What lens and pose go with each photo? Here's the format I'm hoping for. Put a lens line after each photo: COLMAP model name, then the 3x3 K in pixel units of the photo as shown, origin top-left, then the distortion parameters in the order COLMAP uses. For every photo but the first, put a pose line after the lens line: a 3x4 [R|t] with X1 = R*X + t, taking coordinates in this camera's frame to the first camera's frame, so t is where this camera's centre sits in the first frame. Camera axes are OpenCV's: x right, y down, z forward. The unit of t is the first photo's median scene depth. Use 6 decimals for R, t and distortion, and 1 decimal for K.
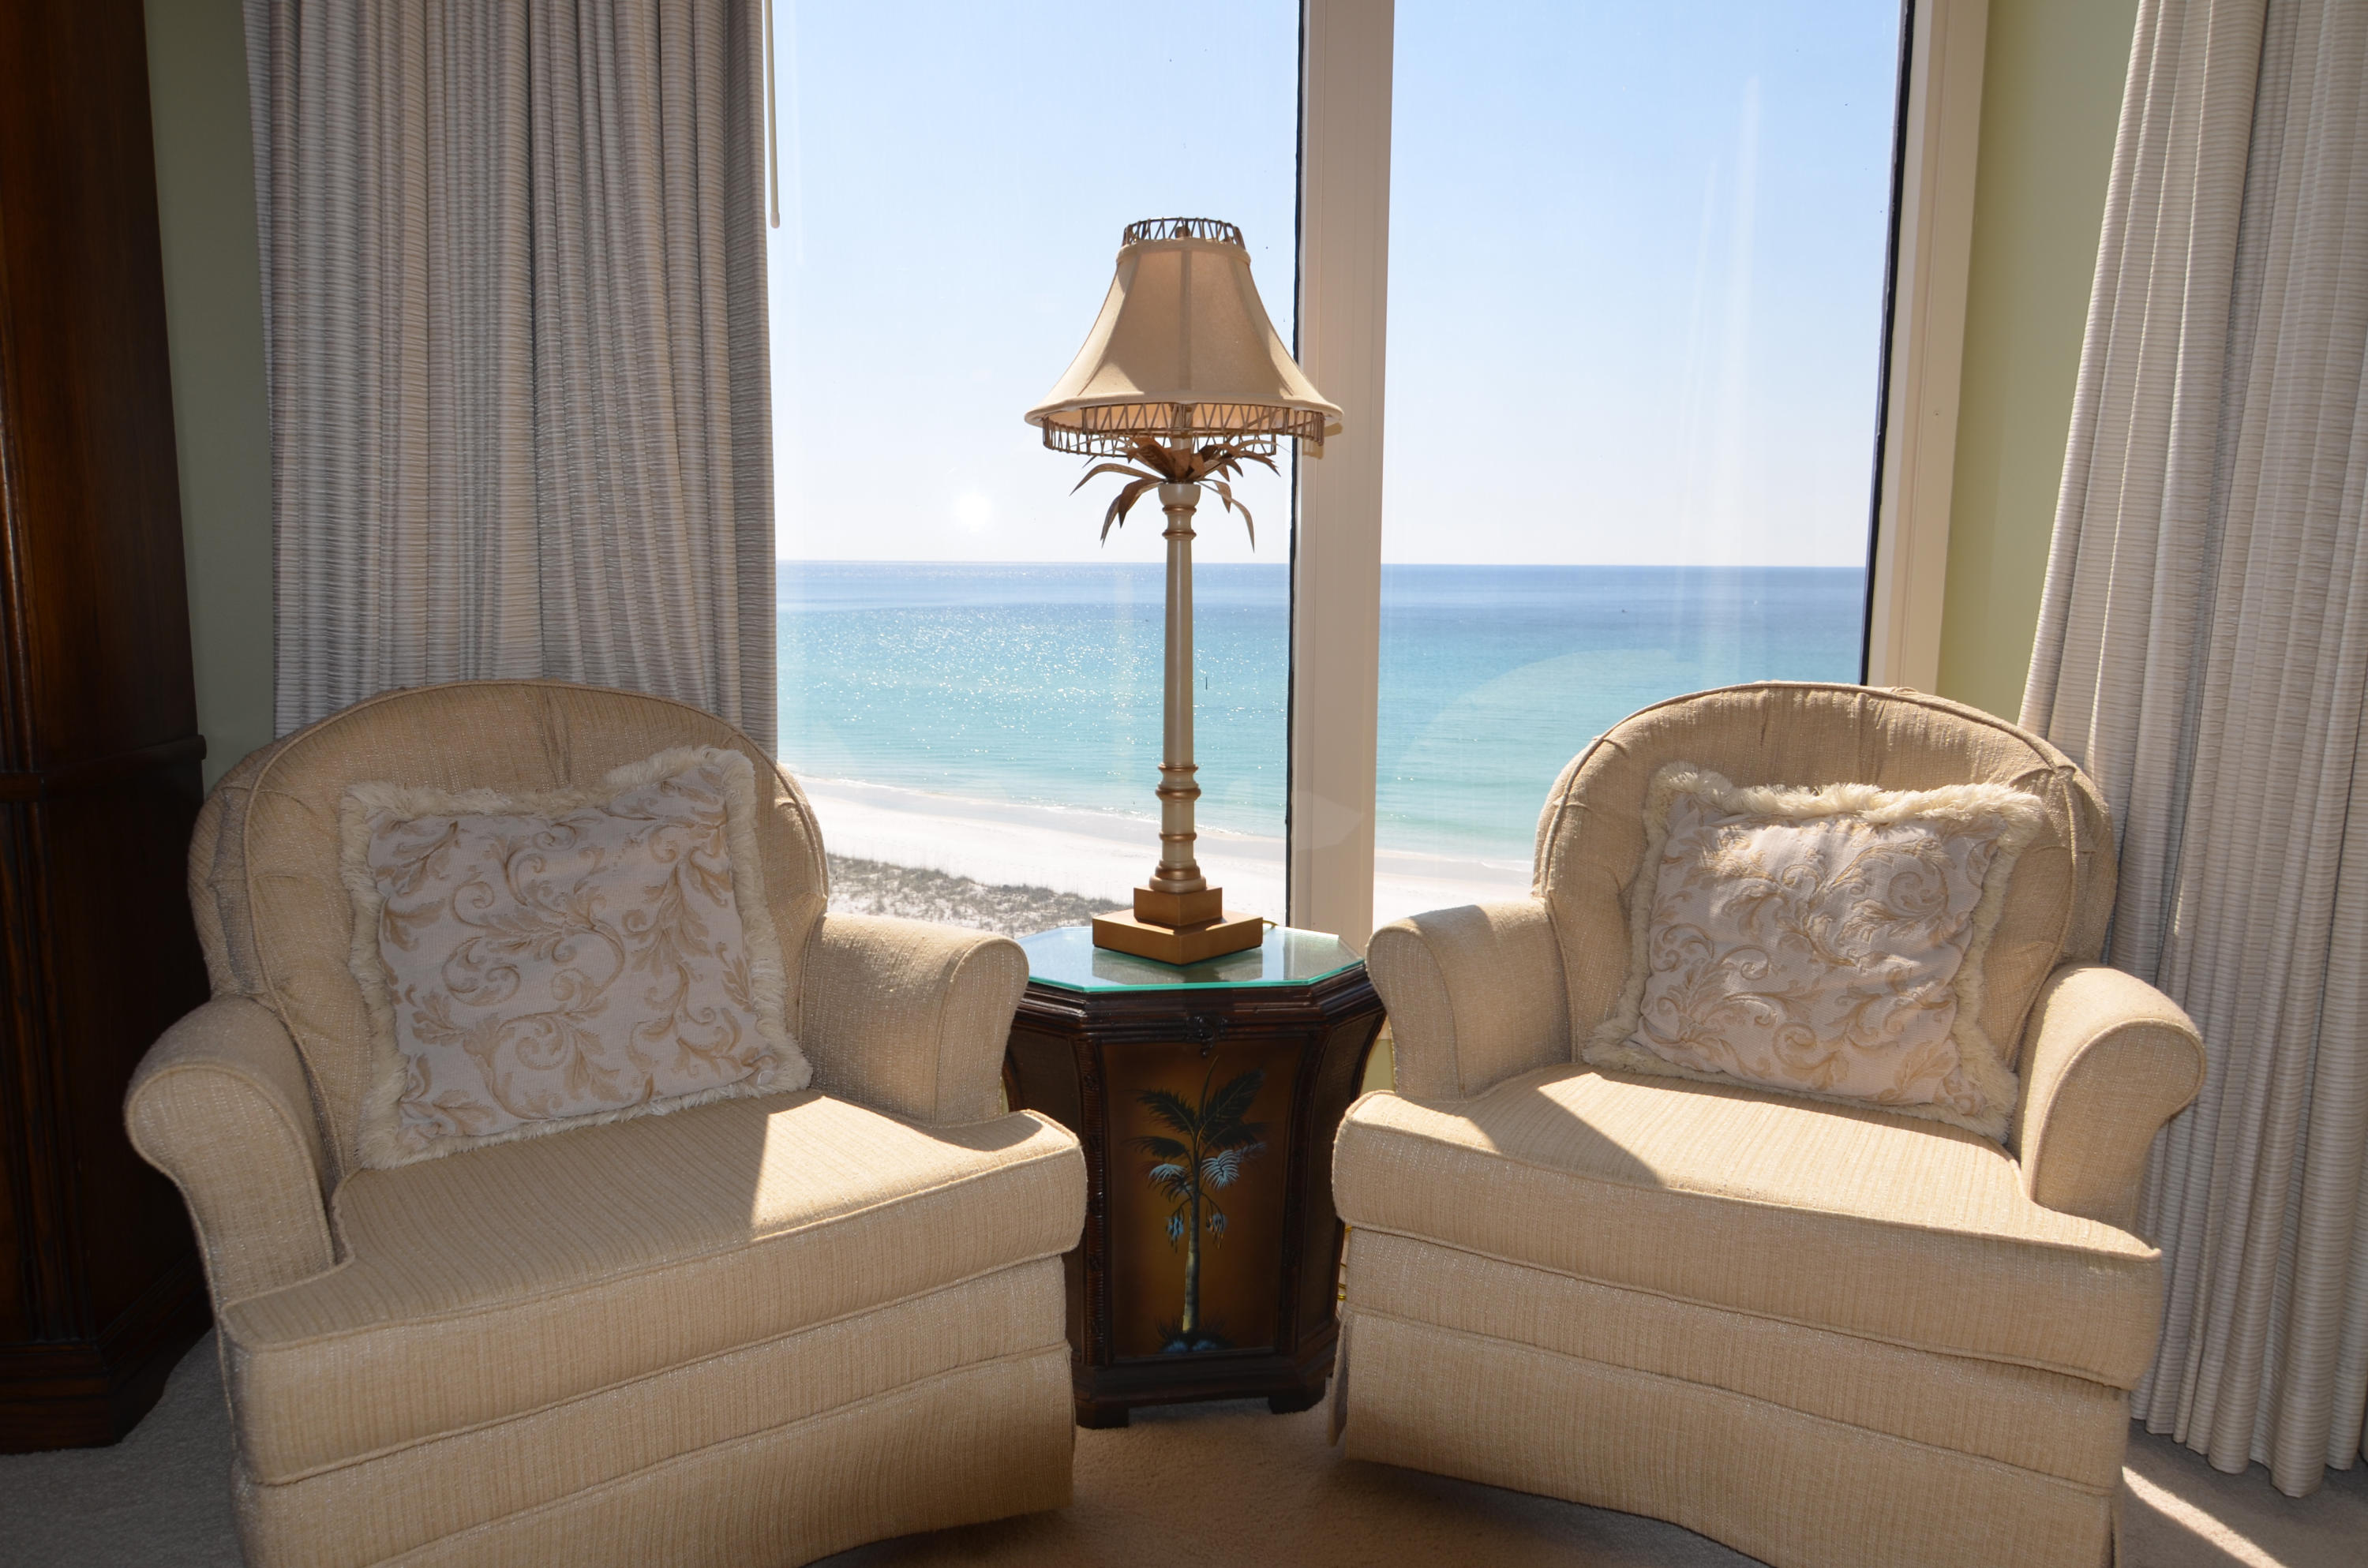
lens RADIAL K [[1564.8, 0, 1196.7], [0, 1564.8, 790.0], [0, 0, 1]] dist [-0.018324, 0.001477]
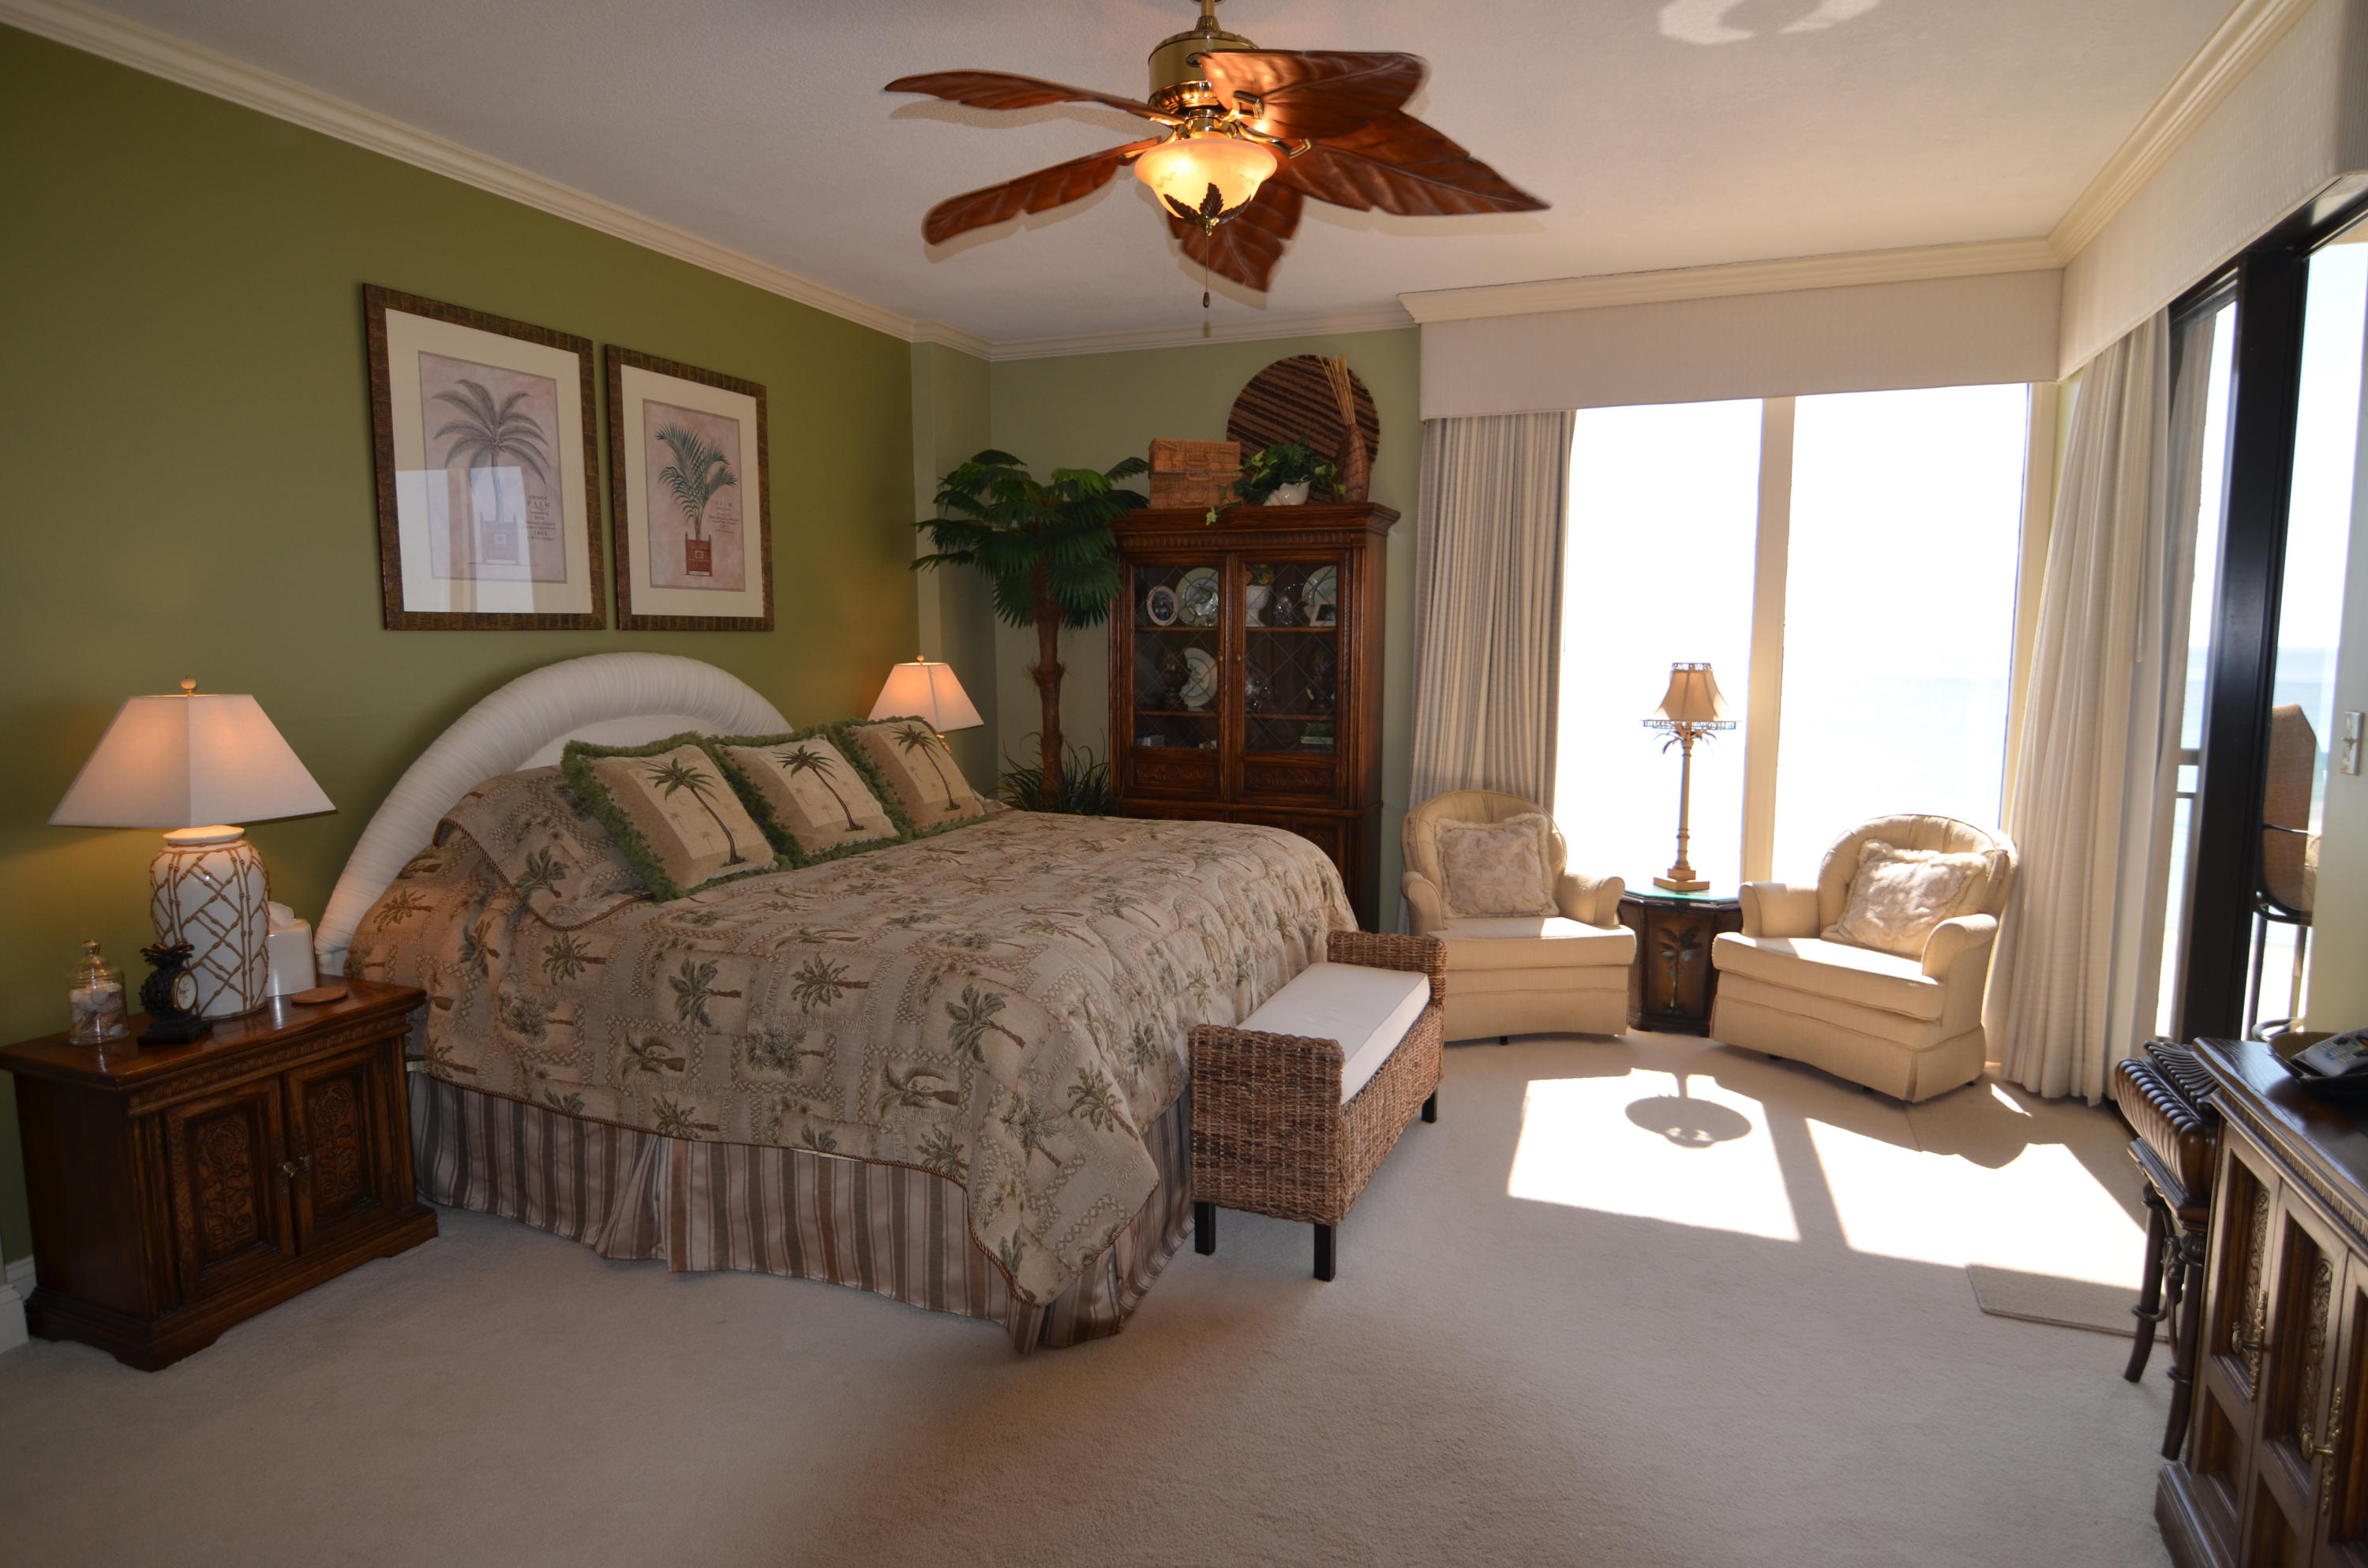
lens RADIAL K [[1330.7, 0, 1184.0], [0, 1330.7, 784.0], [0, 0, 1]] dist [-0.000187, 0.000293]
pose [[0.859248, 0.051182, -0.508993, 0.498032], [-0.070755, 0.997310, -0.019158, 0.017470], [0.506643, 0.052475, 0.860558, -1.864856]]
